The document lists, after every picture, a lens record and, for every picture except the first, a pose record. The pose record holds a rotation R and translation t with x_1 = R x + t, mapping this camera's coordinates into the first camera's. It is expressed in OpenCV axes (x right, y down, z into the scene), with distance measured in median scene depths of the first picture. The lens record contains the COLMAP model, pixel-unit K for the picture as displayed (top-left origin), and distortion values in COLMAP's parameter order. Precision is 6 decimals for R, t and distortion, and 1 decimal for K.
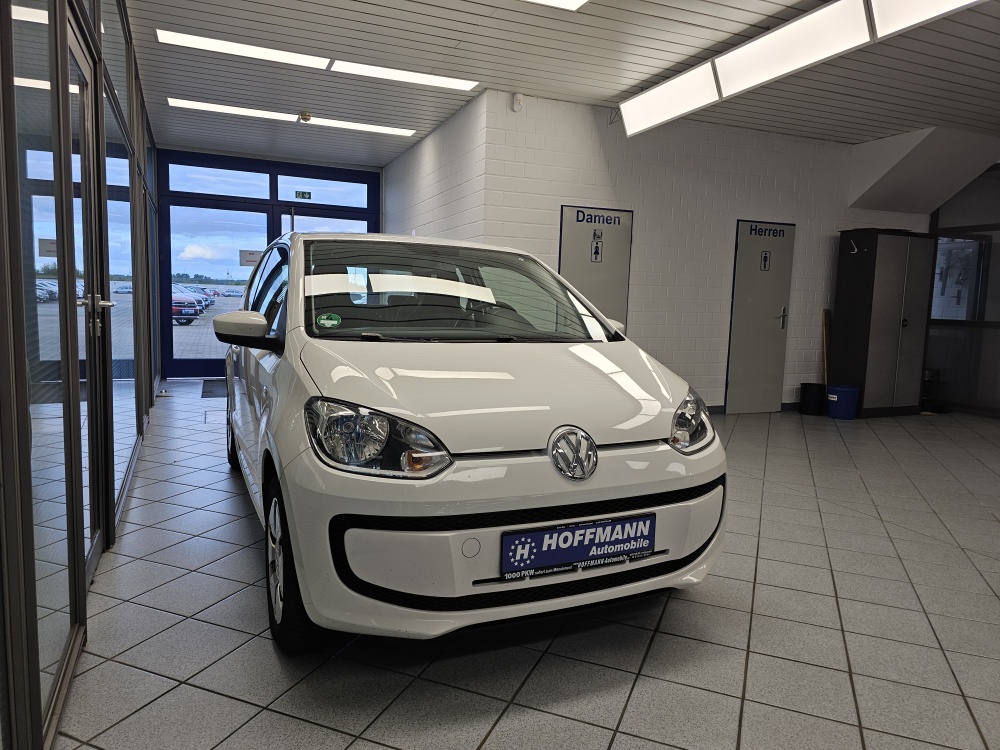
lens RADIAL K [[675.4, 0, 503.1], [0, 675.4, 429.1], [0, 0, 1]] dist [0.045602, -0.041827]
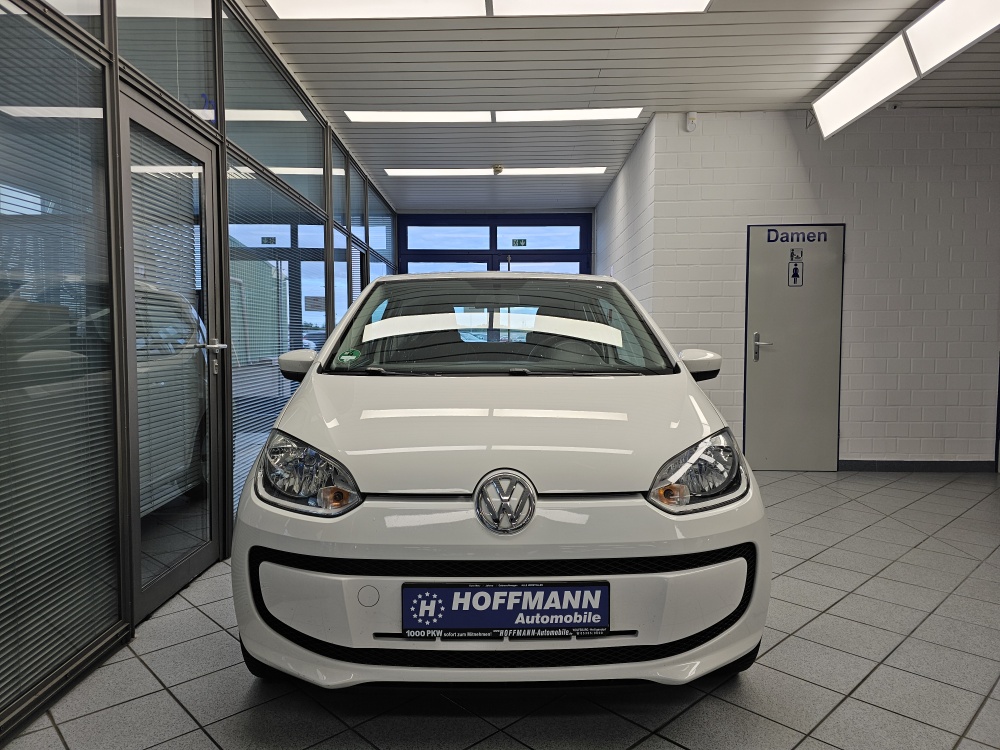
lens RADIAL K [[675.4, 0, 480.4], [0, 675.4, 427.1], [0, 0, 1]] dist [0.045602, -0.041827]
pose [[0.910380, 0.023675, -0.413095, 0.349004], [-0.048920, 0.997518, -0.050640, -0.011035], [0.410871, 0.066310, 0.909279, 0.154920]]
